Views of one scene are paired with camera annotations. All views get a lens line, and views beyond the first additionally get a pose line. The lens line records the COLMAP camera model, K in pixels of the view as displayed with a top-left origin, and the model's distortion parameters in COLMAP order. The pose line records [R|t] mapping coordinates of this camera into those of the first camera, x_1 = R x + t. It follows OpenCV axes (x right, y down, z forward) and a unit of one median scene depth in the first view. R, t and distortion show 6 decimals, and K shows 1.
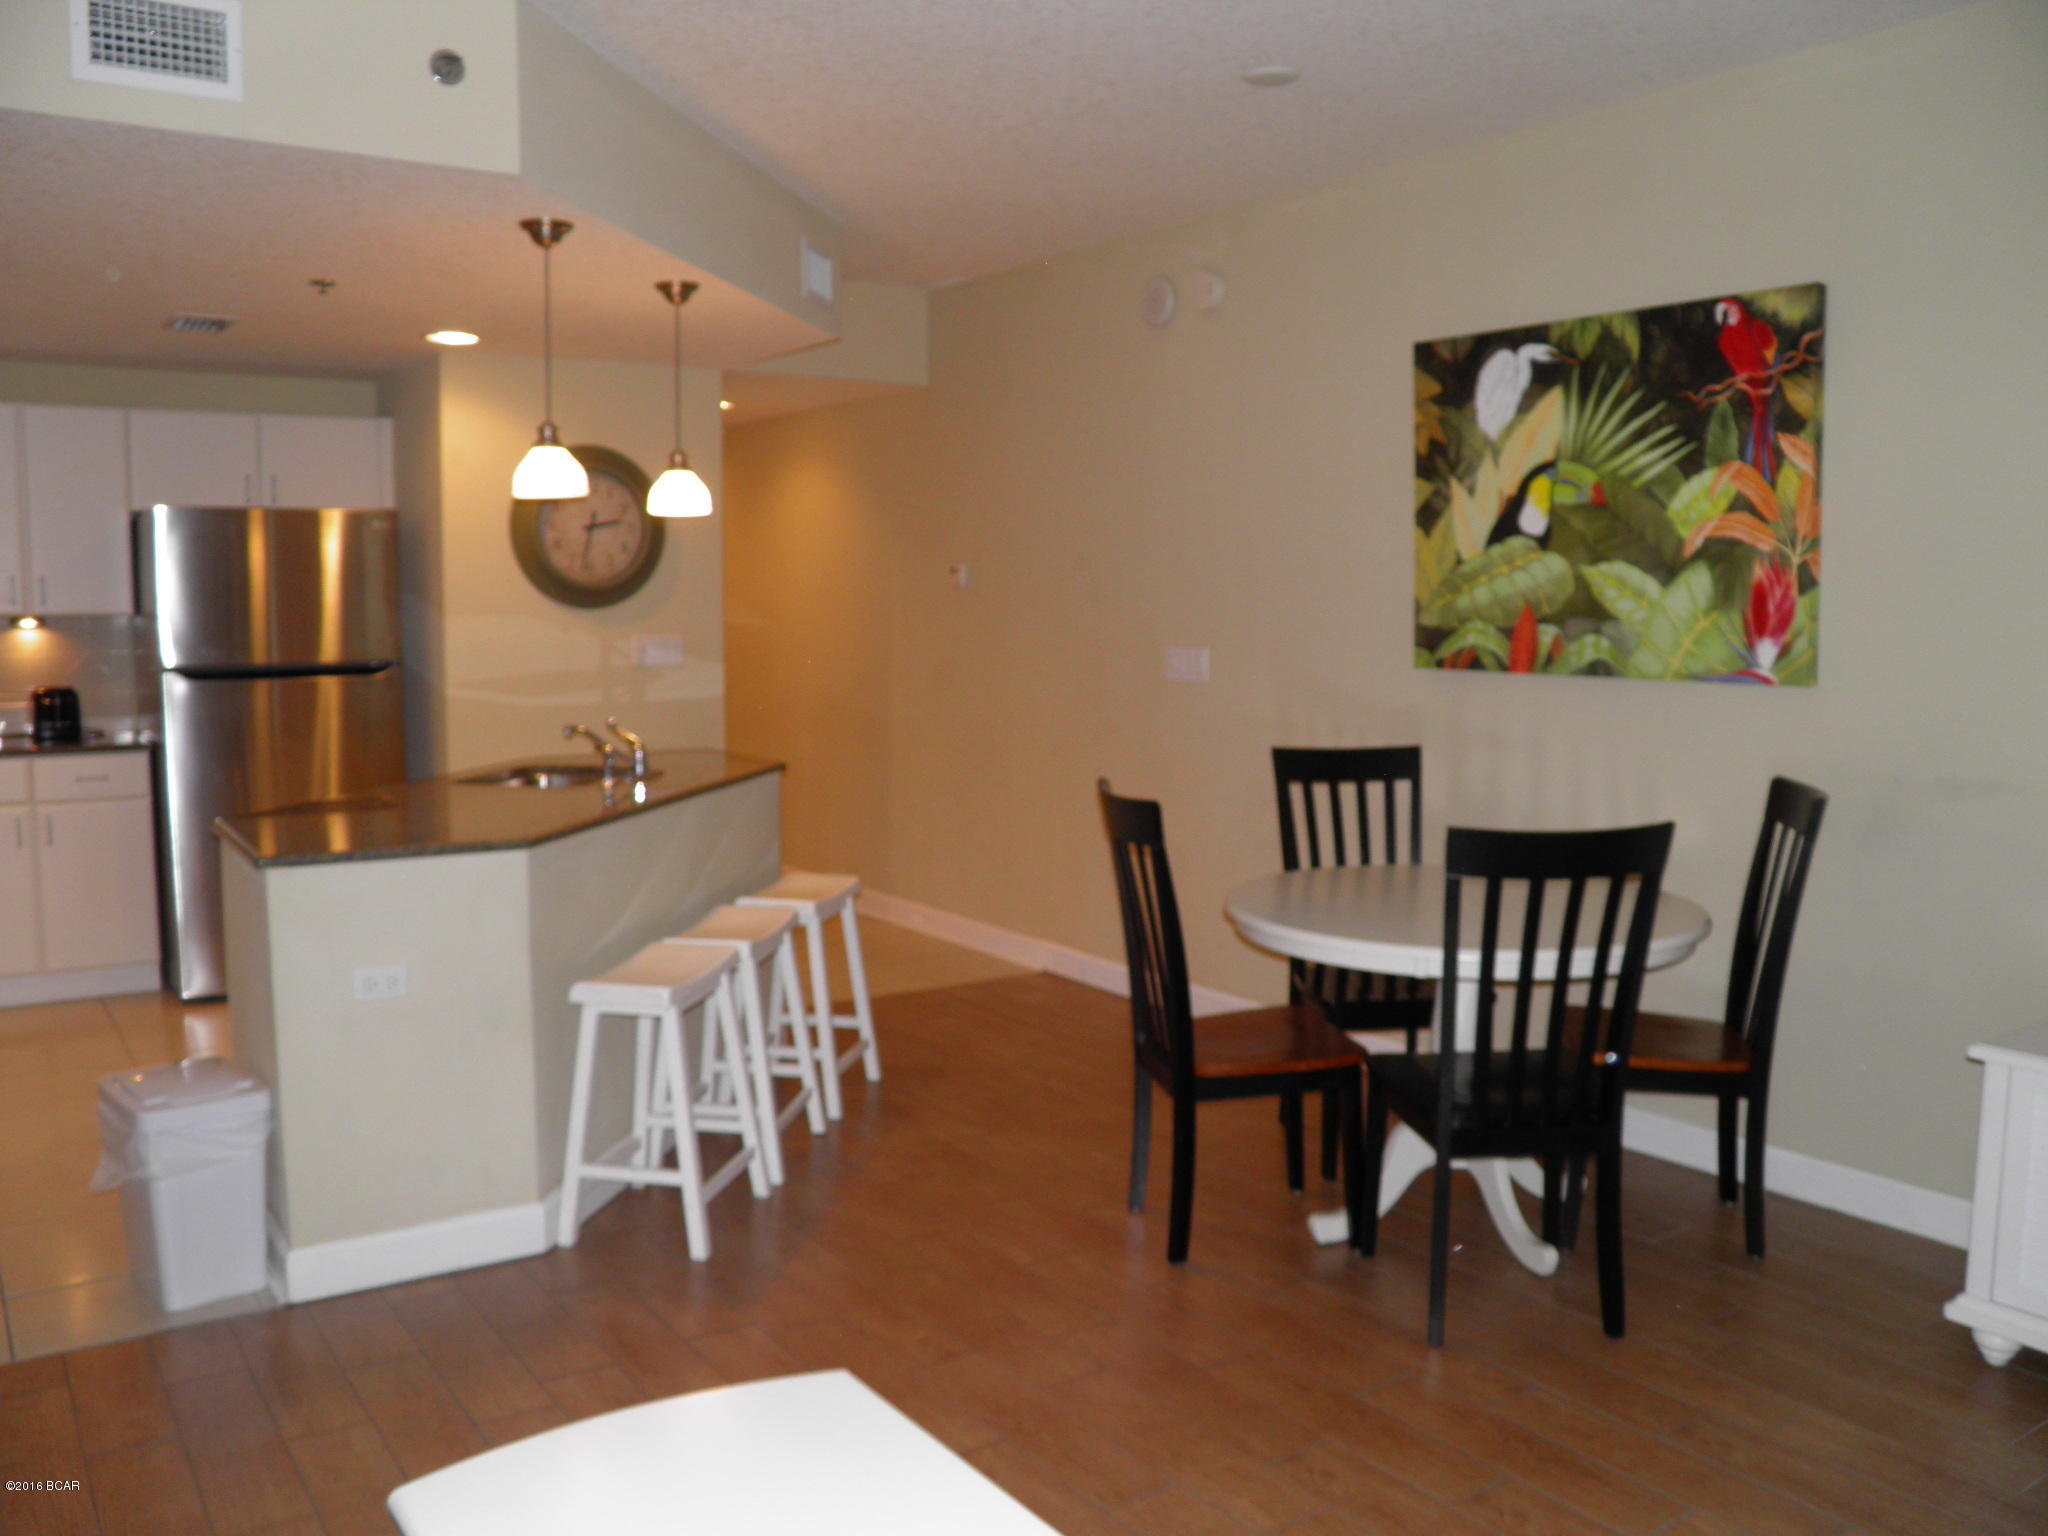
lens RADIAL K [[1697.8, 0, 1019.3], [0, 1697.8, 785.6], [0, 0, 1]] dist [-0.148455, 0.103161]
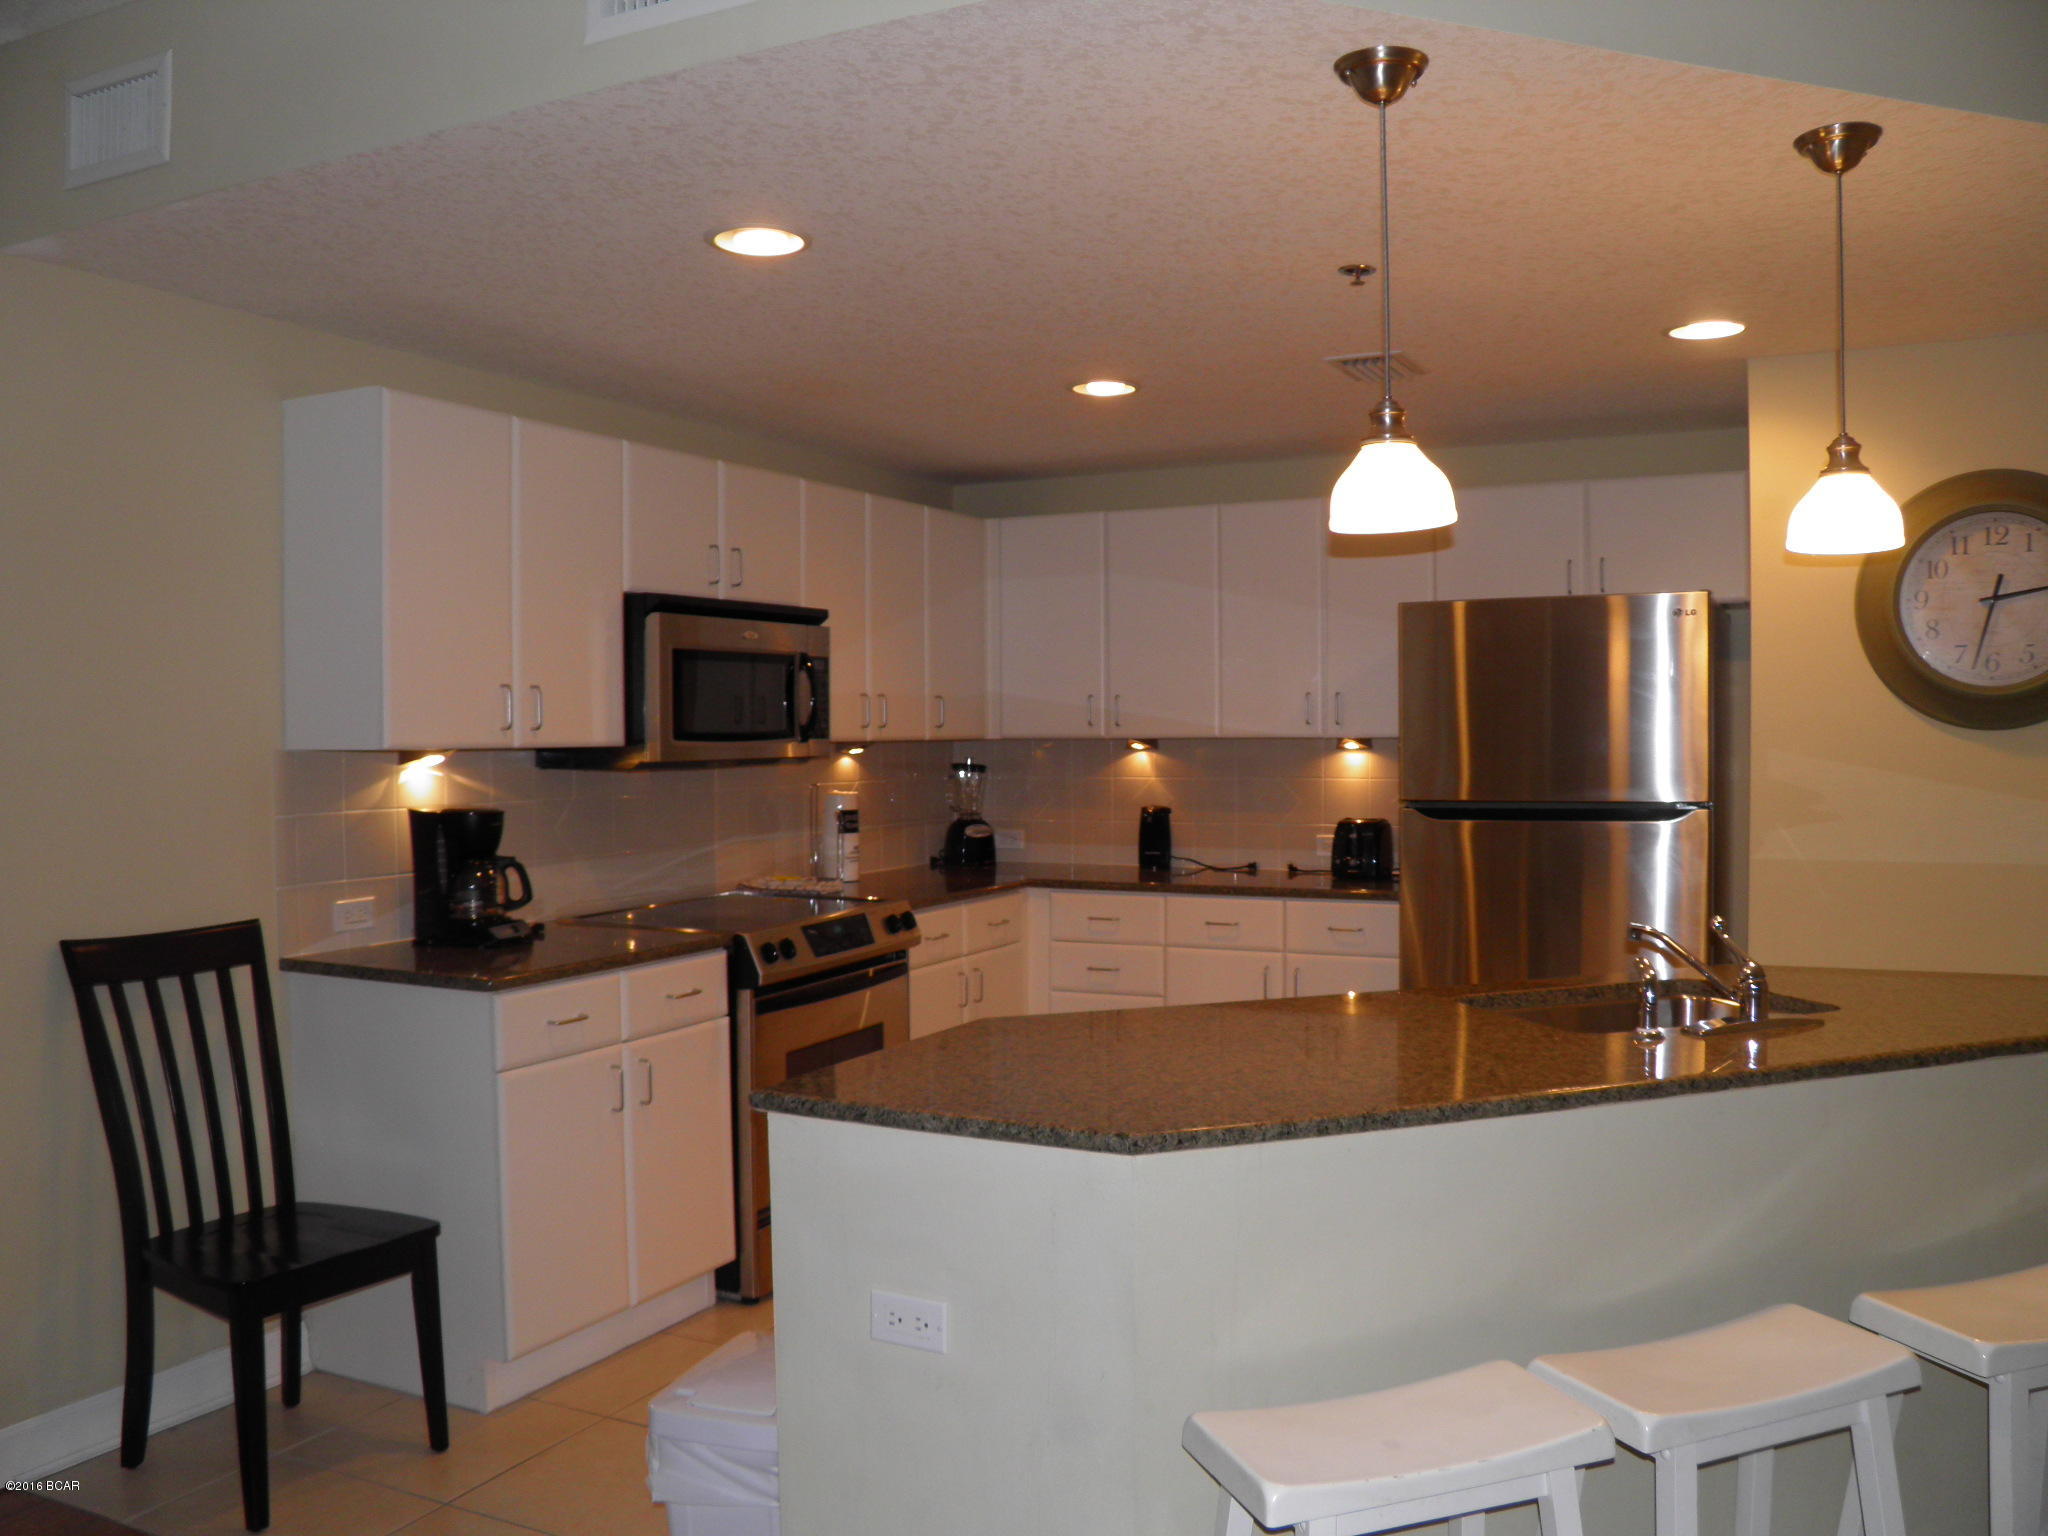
lens RADIAL K [[1697.8, 0, 1030.3], [0, 1697.8, 797.0], [0, 0, 1]] dist [-0.148455, 0.103161]
pose [[0.495351, 0.023429, -0.868377, 0.110576], [-0.083188, 0.996322, -0.020572, -0.041681], [0.864701, 0.082429, 0.495478, 0.432862]]
